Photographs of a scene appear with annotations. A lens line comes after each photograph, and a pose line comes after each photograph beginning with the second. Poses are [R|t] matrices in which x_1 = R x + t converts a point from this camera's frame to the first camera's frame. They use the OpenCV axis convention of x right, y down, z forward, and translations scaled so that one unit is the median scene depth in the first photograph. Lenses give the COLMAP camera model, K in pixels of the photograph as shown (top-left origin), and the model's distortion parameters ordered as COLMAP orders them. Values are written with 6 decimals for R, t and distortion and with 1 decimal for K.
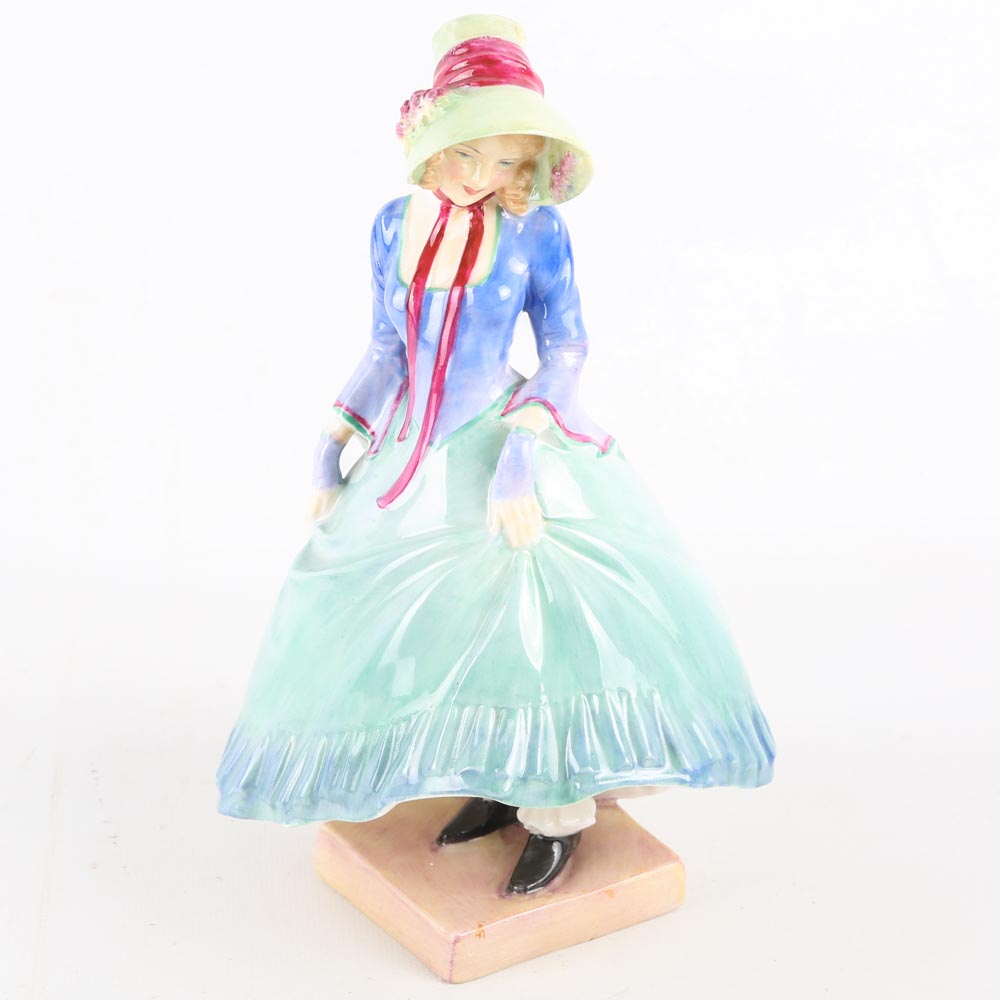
lens RADIAL K [[3223.5, 0, 500.0], [0, 3223.5, 500.0], [0, 0, 1]] dist [-0.050789, -0.515647]
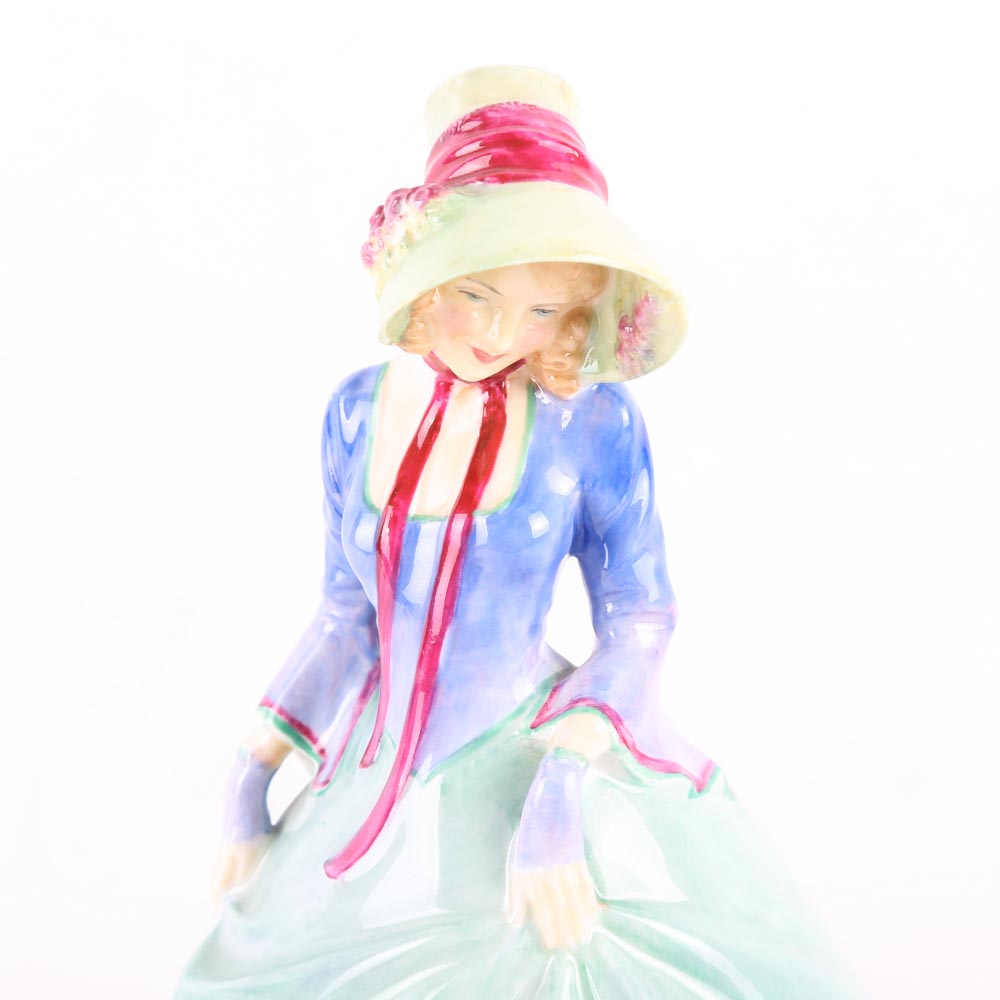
lens RADIAL K [[4180.4, 0, 500.0], [0, 4180.4, 500.0], [0, 0, 1]] dist [0.077492, 2.746646]
pose [[0.999773, 0.011925, -0.017648, 0.007906], [-0.013063, 0.997745, -0.065837, -0.017139], [0.016823, 0.066052, 0.997674, 0.215514]]
